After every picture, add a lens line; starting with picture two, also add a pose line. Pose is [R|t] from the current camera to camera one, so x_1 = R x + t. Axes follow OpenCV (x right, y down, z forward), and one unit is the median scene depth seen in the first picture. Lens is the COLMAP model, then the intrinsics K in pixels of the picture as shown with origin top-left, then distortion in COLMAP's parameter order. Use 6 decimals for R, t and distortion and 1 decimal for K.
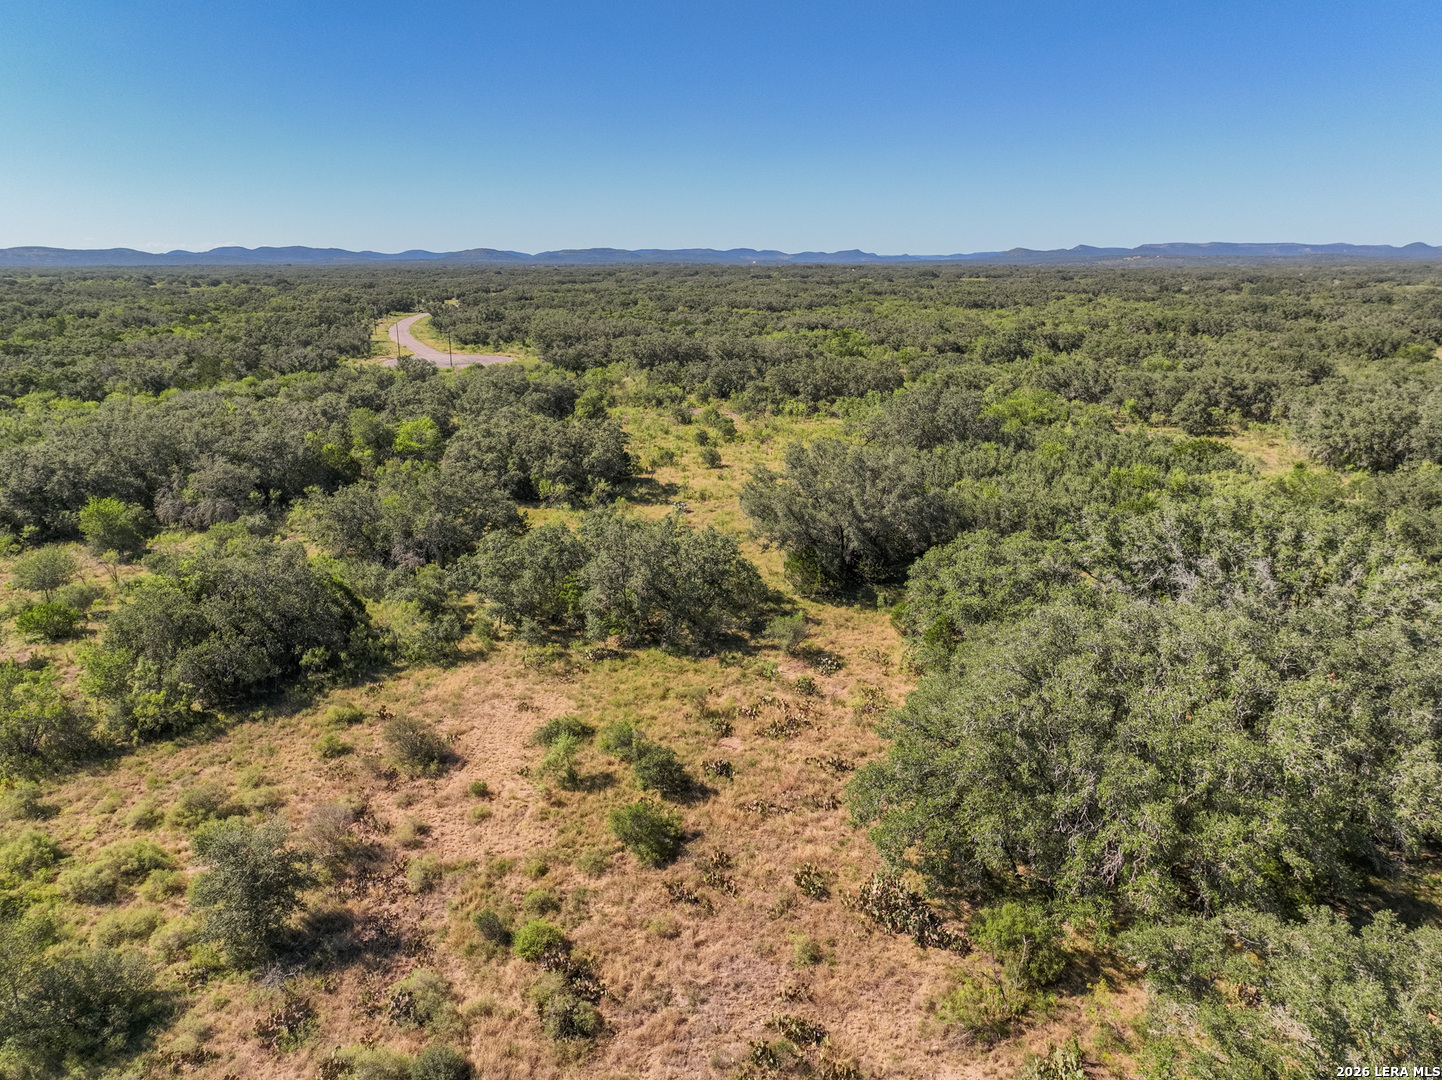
lens RADIAL K [[1011.6, 0, 721.0], [0, 1011.6, 540.0], [0, 0, 1]] dist [-0.006193, 0.025163]
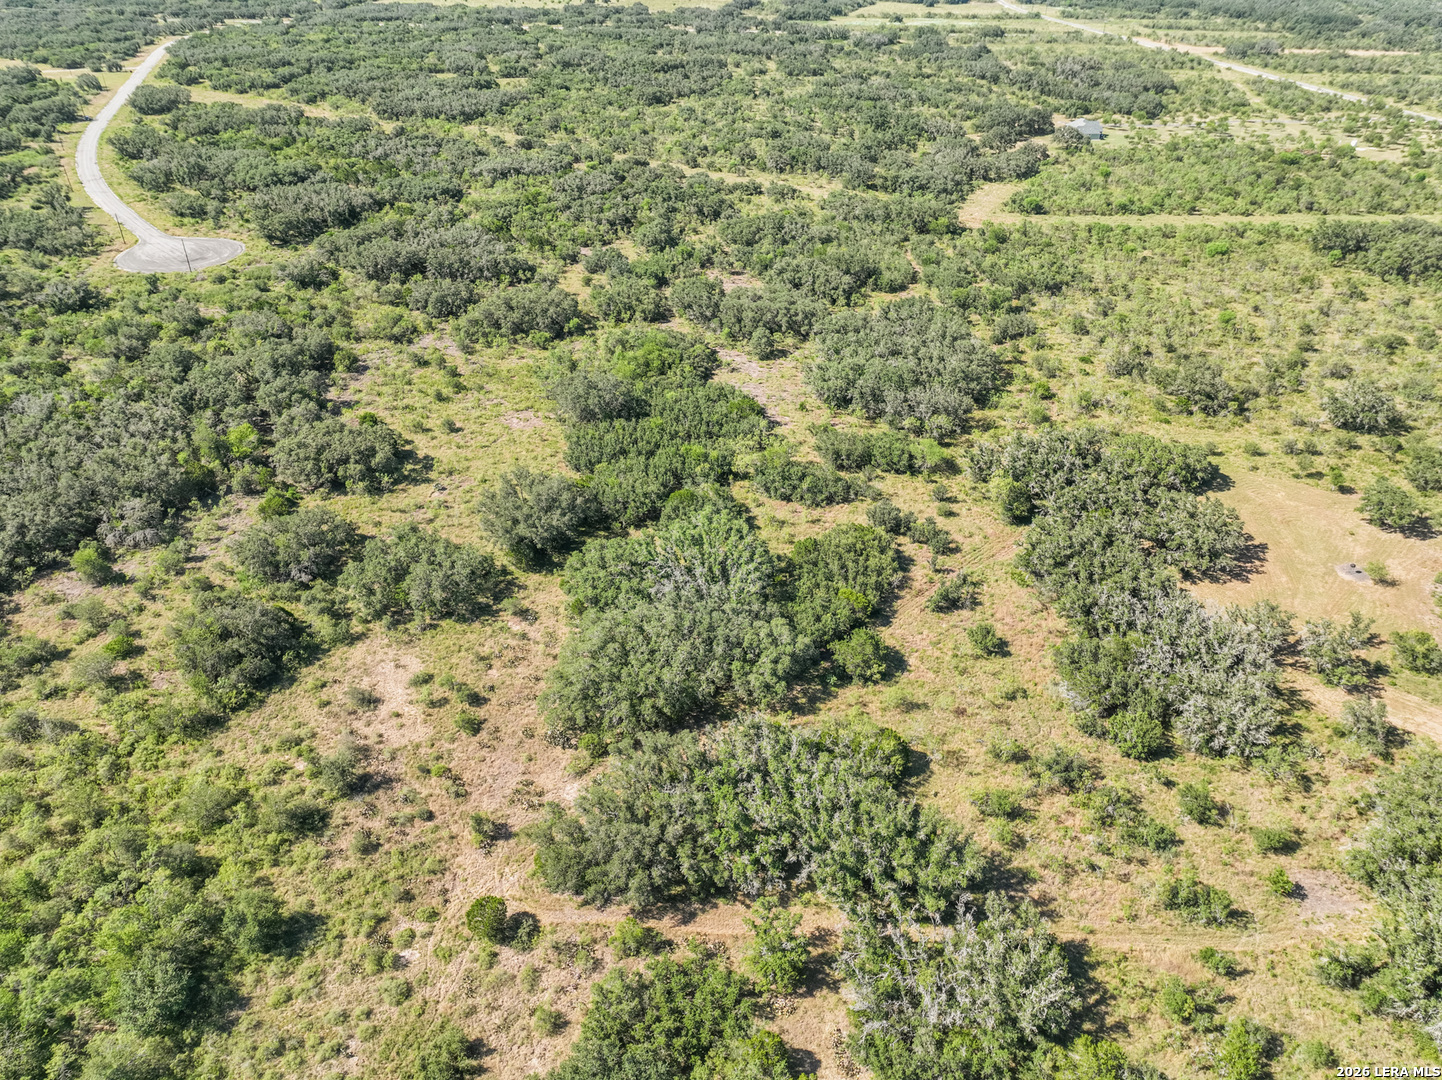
lens RADIAL K [[1011.6, 0, 721.0], [0, 1011.6, 540.0], [0, 0, 1]] dist [-0.006193, 0.025163]
pose [[0.963228, -0.137001, 0.231132, 0.020460], [0.064898, 0.953397, 0.294657, -0.771171], [-0.260729, -0.268822, 0.927230, -1.296859]]
